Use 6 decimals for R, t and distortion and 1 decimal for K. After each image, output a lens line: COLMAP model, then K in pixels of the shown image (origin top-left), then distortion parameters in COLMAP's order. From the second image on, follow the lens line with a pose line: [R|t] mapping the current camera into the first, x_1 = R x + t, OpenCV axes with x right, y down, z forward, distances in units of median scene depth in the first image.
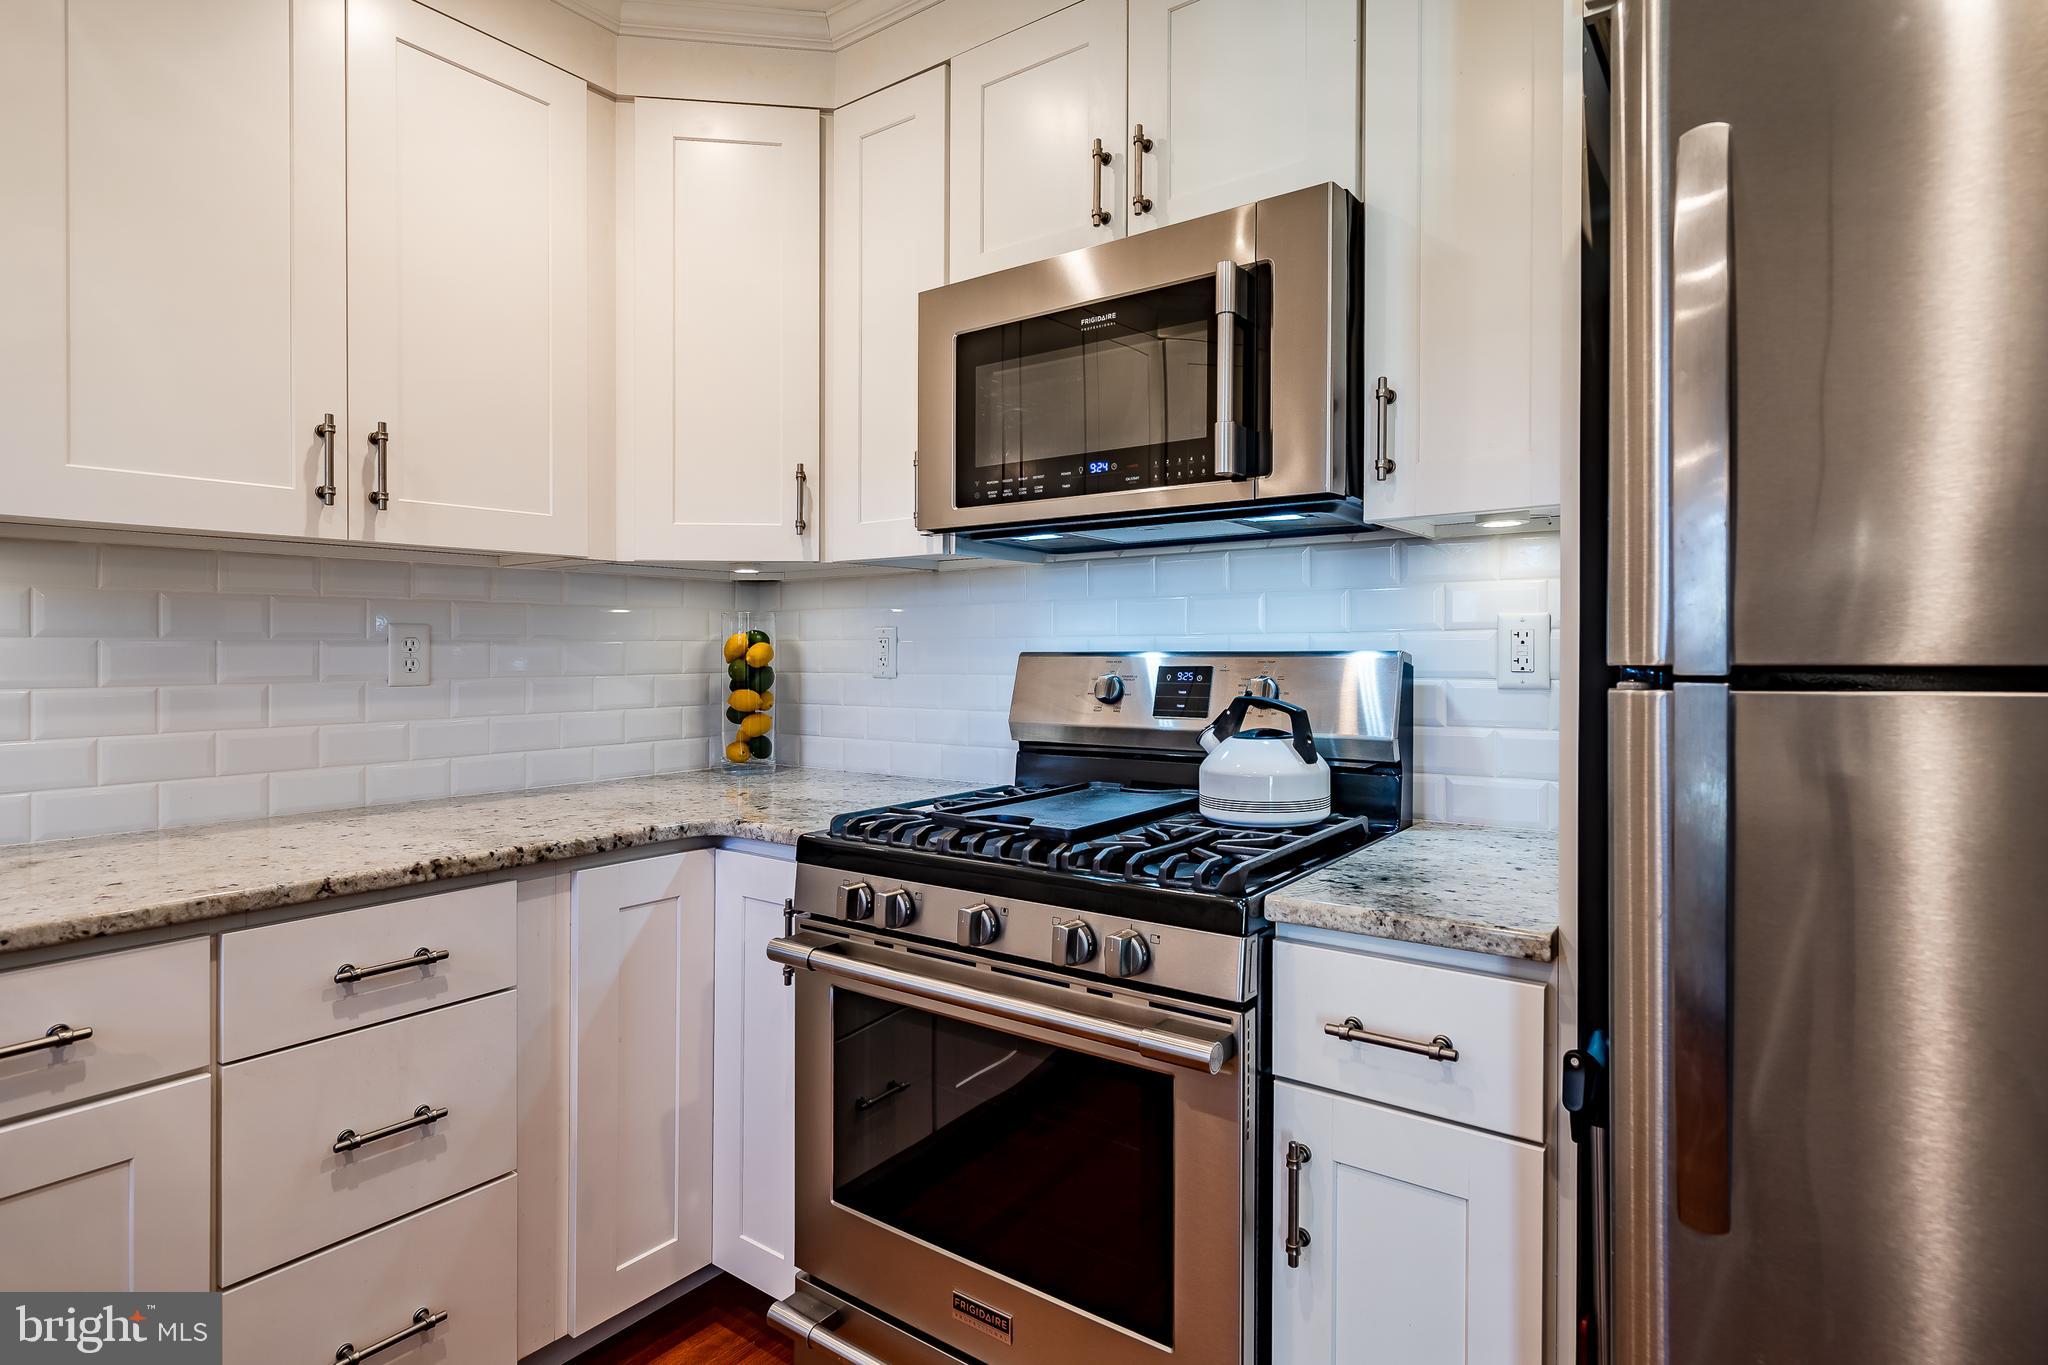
lens RADIAL K [[1070.6, 0, 1011.6], [0, 1070.6, 652.8], [0, 0, 1]] dist [0.003161, 0.001809]
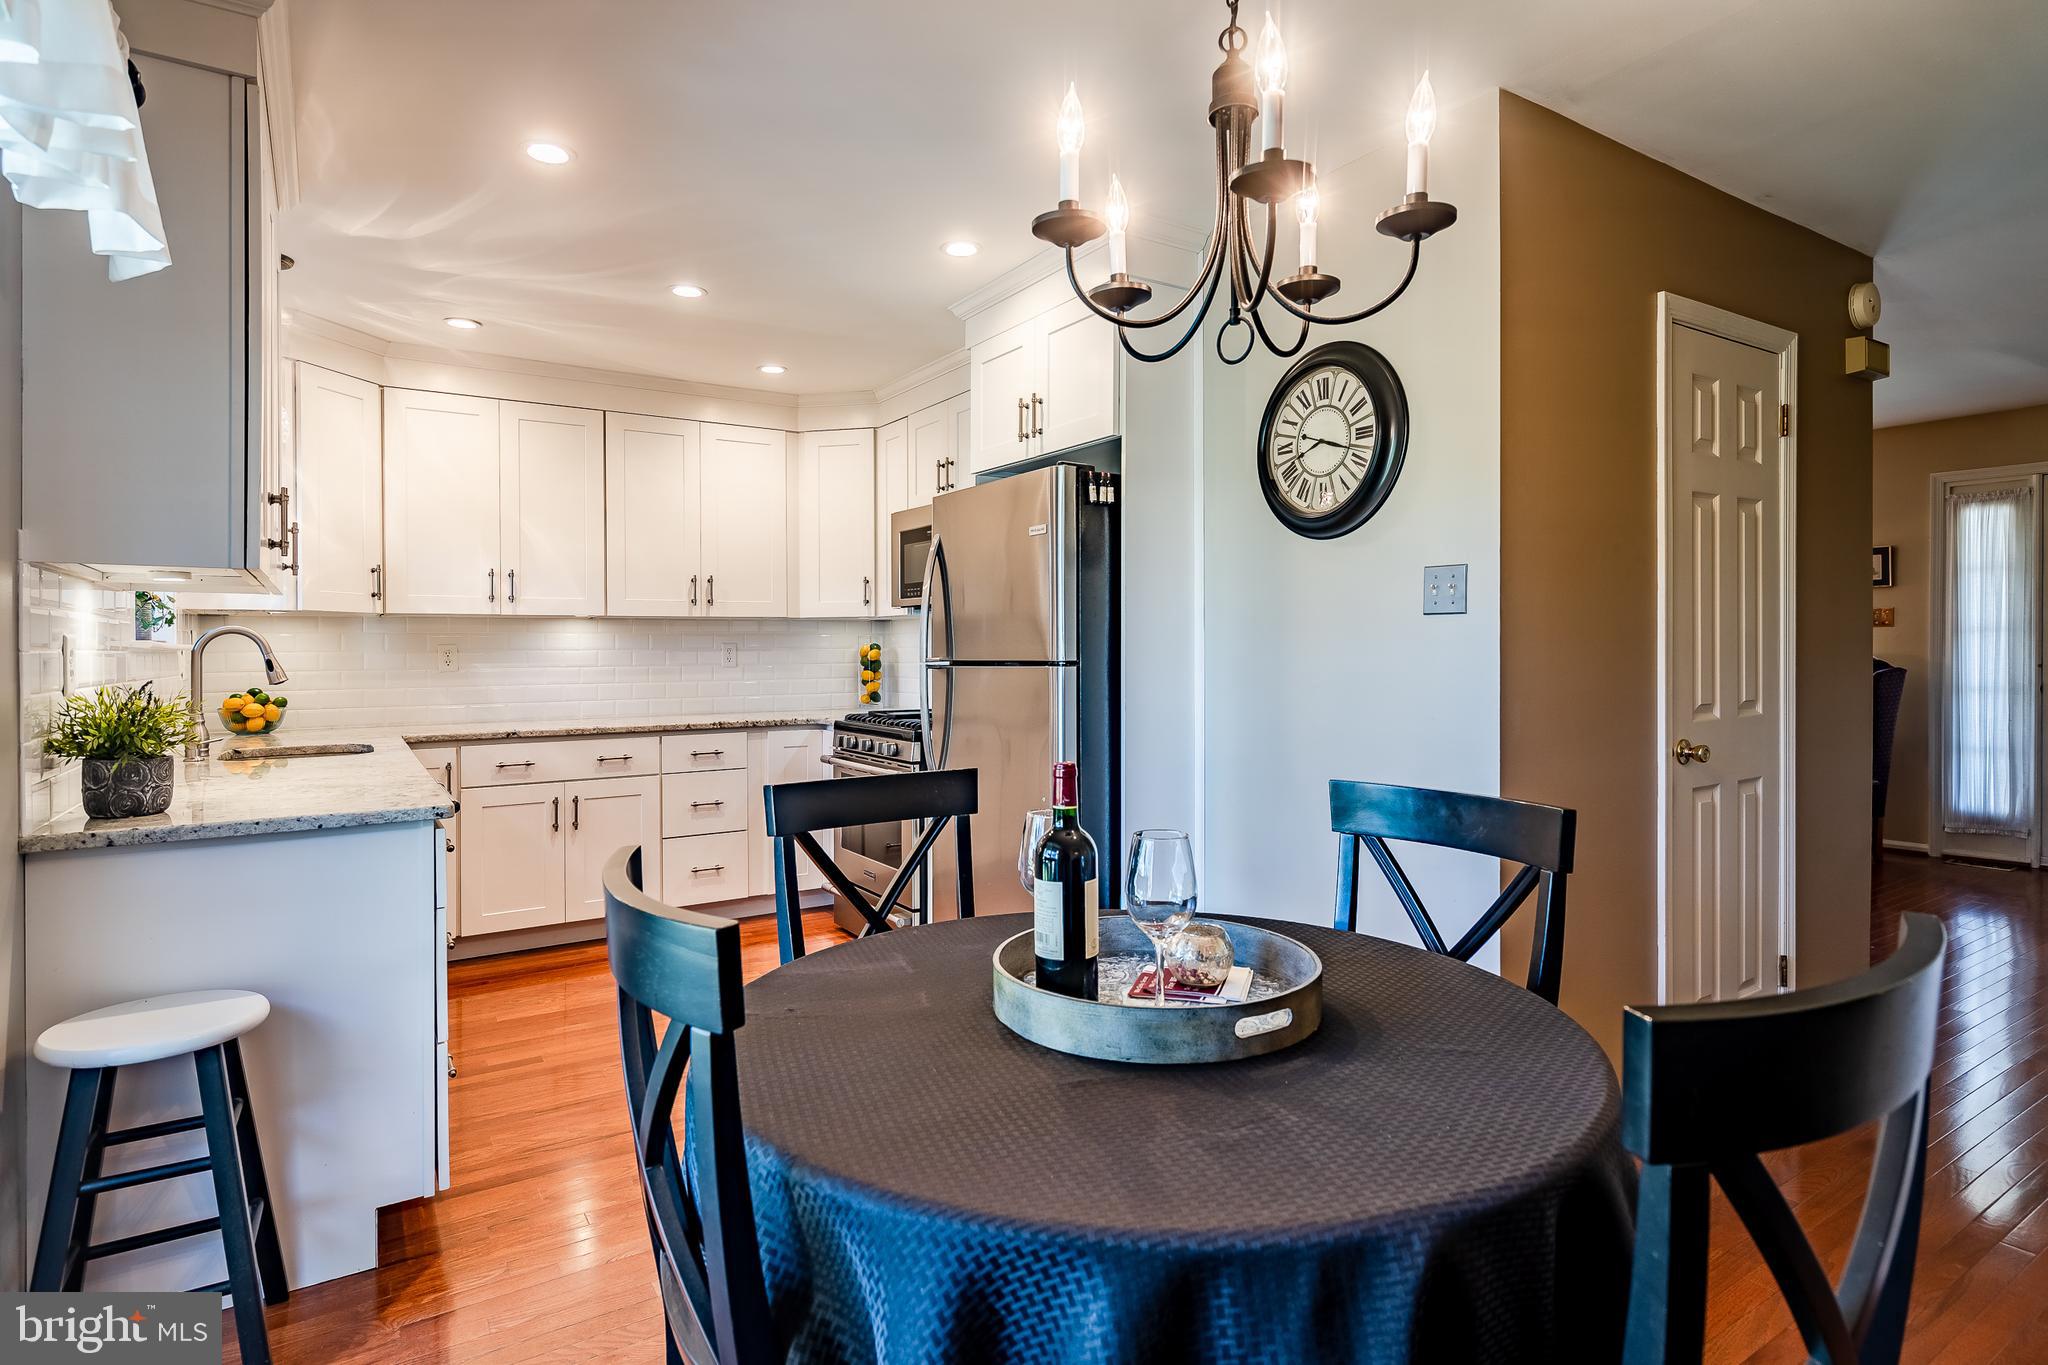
lens RADIAL K [[1070.6, 0, 1011.5], [0, 1070.6, 663.4], [0, 0, 1]] dist [0.003161, 0.001809]
pose [[0.934351, 0.003530, -0.356337, 1.180548], [0.002084, 0.999880, 0.015368, -0.020187], [0.356349, -0.015102, 0.934231, -1.389536]]
